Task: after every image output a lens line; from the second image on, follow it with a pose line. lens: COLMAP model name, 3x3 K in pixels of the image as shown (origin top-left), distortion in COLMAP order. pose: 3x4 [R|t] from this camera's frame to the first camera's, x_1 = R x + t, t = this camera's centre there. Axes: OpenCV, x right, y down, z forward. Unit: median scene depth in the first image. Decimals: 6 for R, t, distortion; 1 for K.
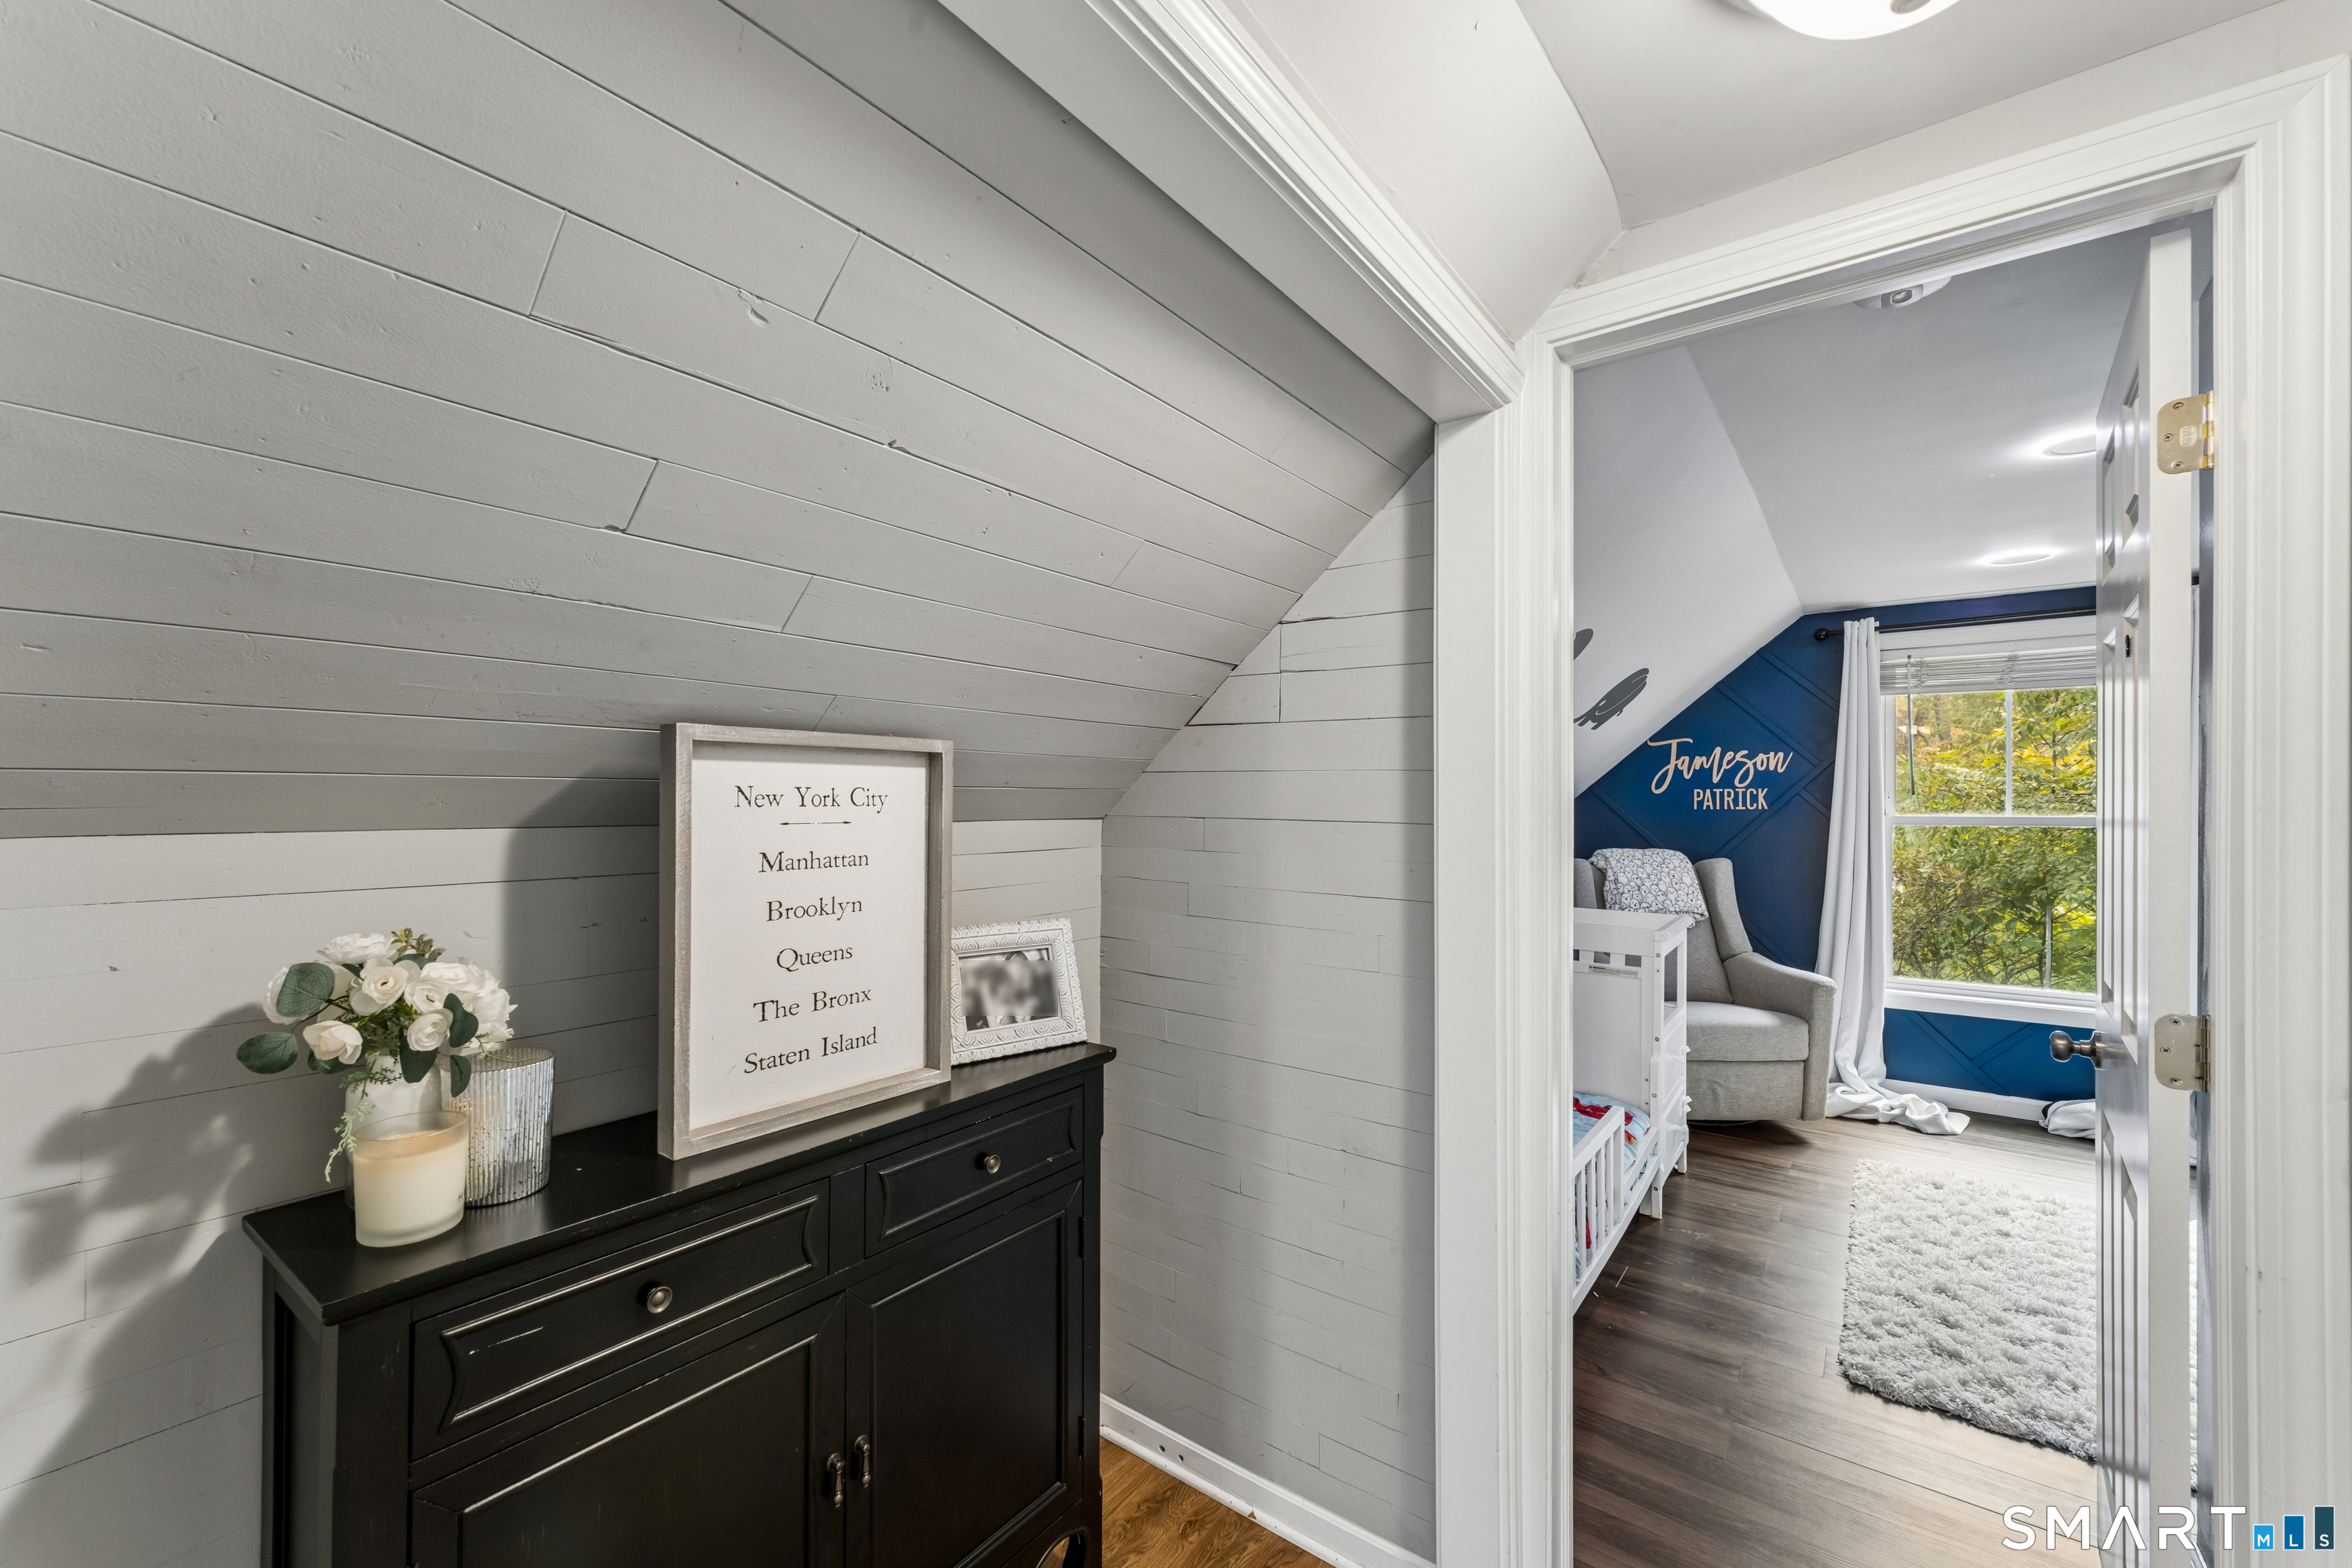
lens RADIAL K [[936.9, 0, 1175.4], [0, 936.9, 810.8], [0, 0, 1]] dist [0.000276, 0.000052]
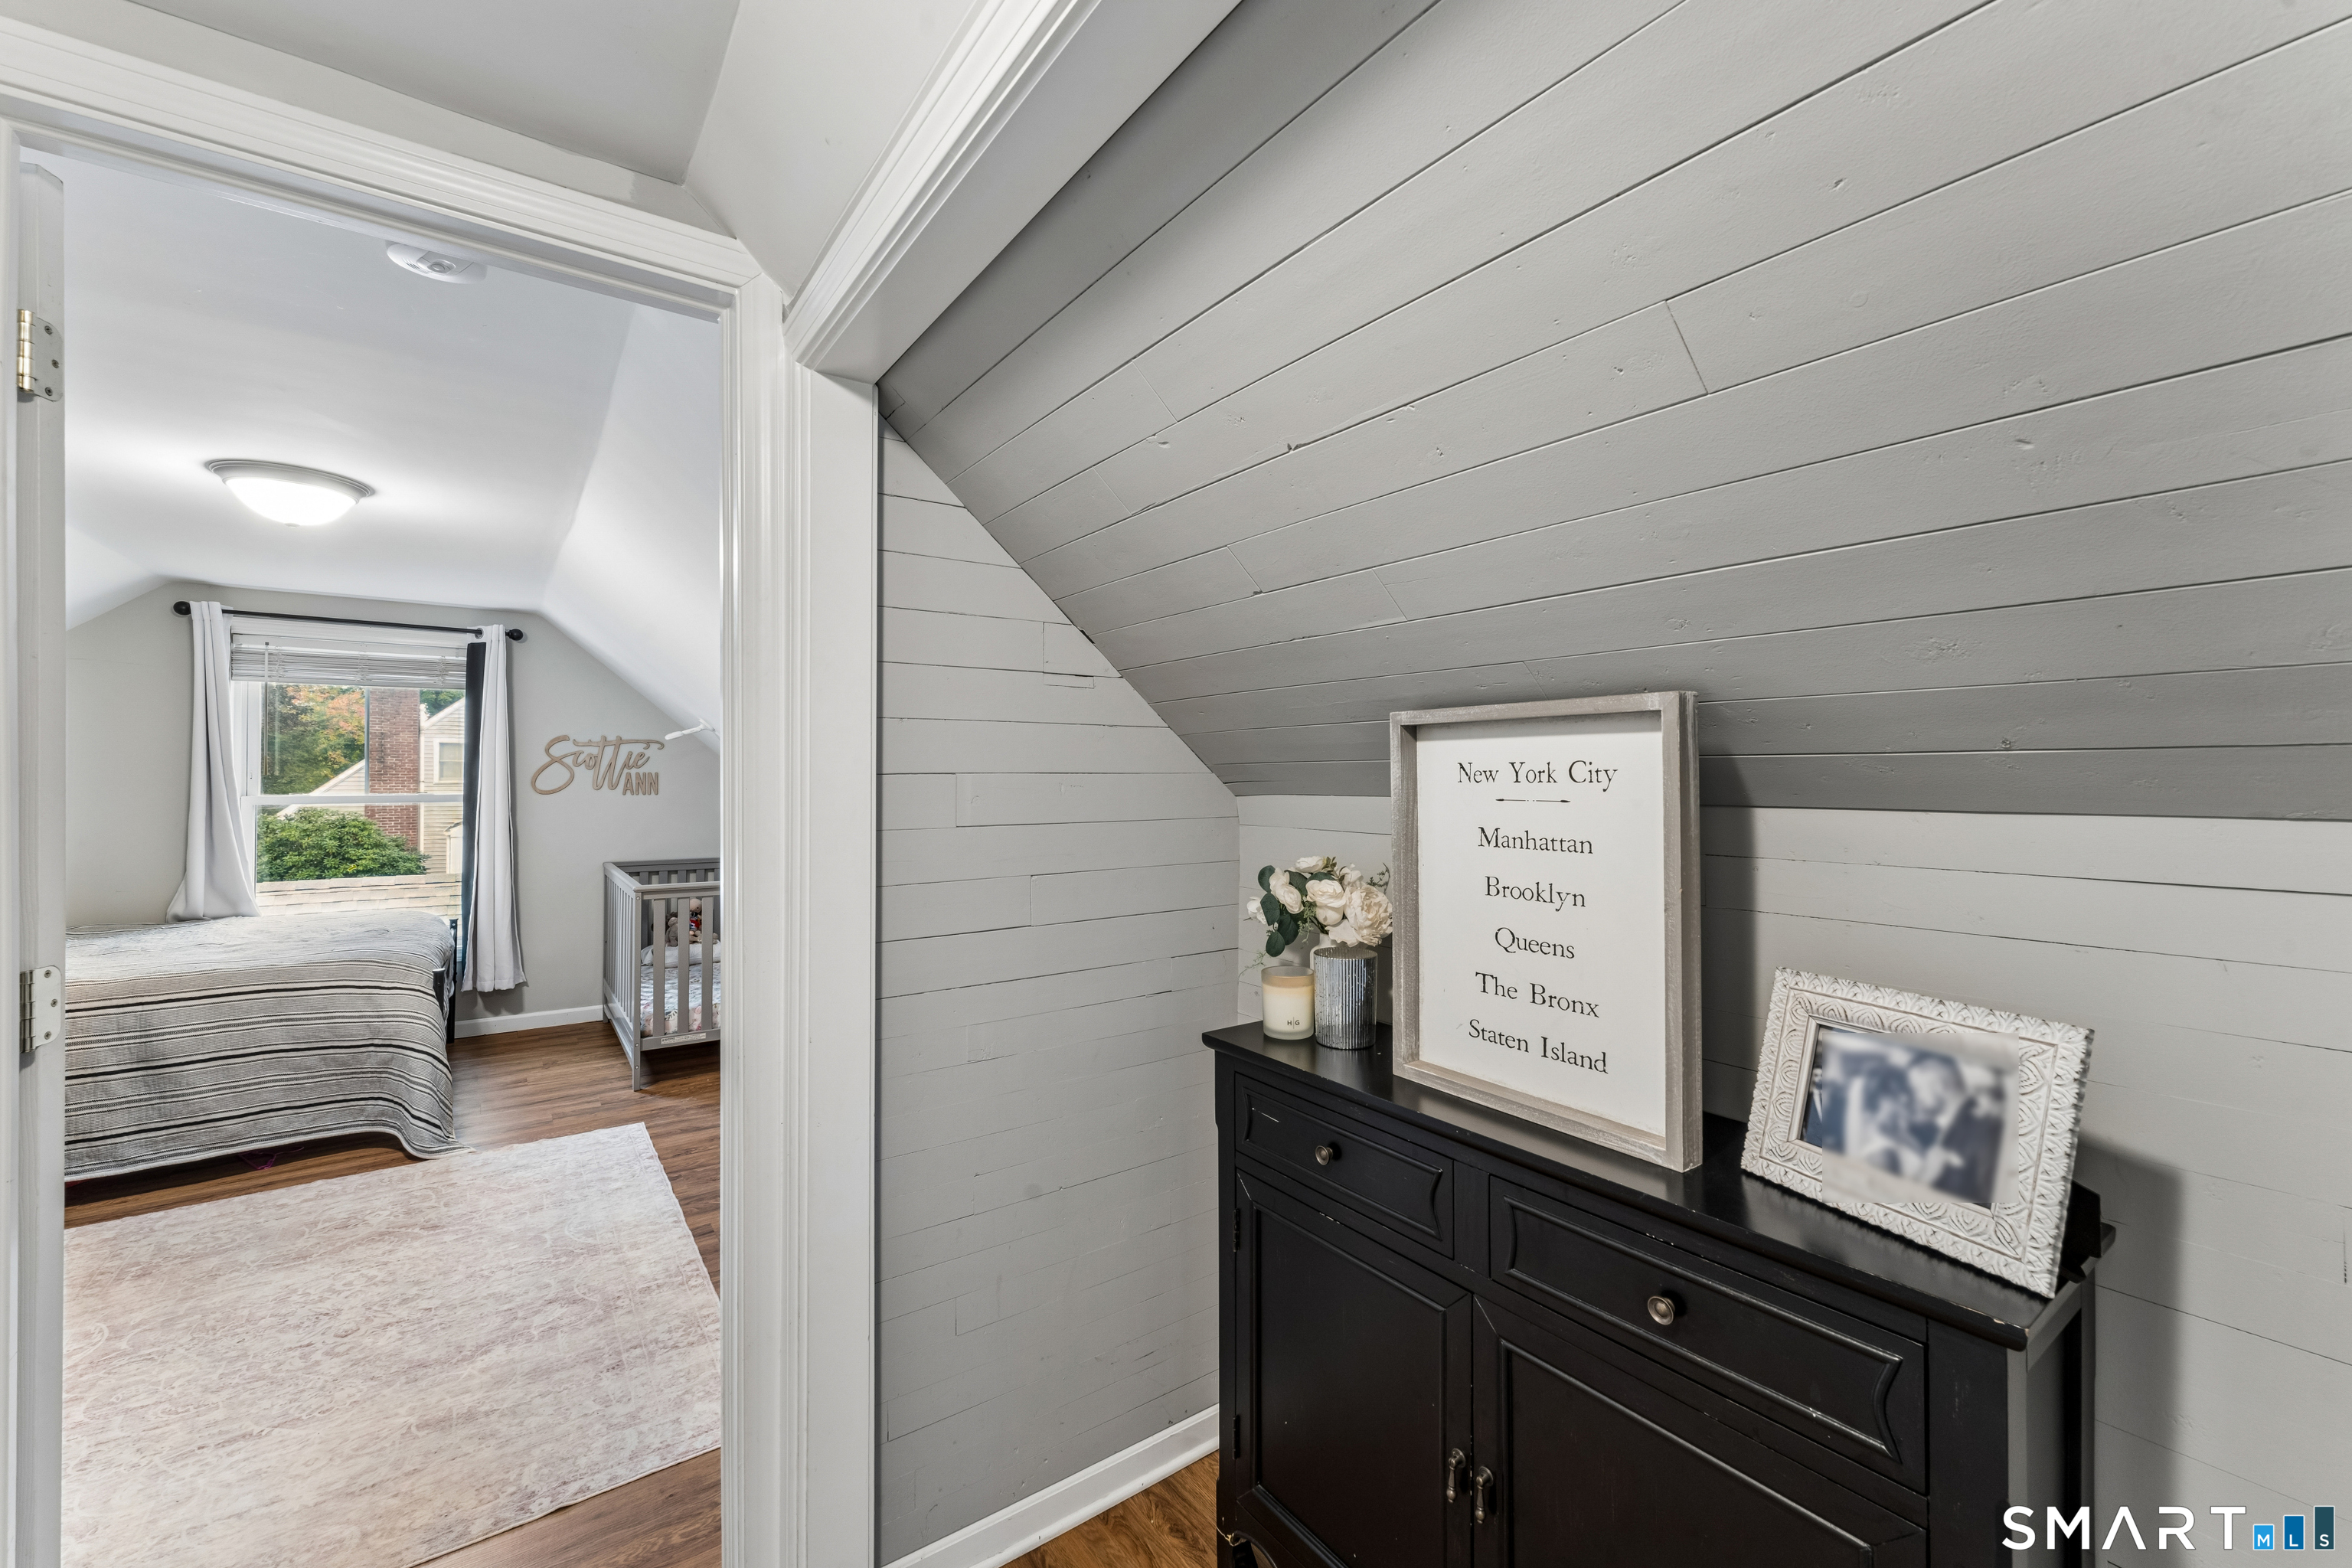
lens RADIAL K [[947.2, 0, 1173.6], [0, 947.2, 772.9], [0, 0, 1]] dist [0.001615, 0.000143]
pose [[-0.296701, -0.002109, -0.954968, 0.609958], [-0.006678, 0.999978, -0.000133, -0.011538], [0.954947, 0.006338, -0.296709, 0.927225]]
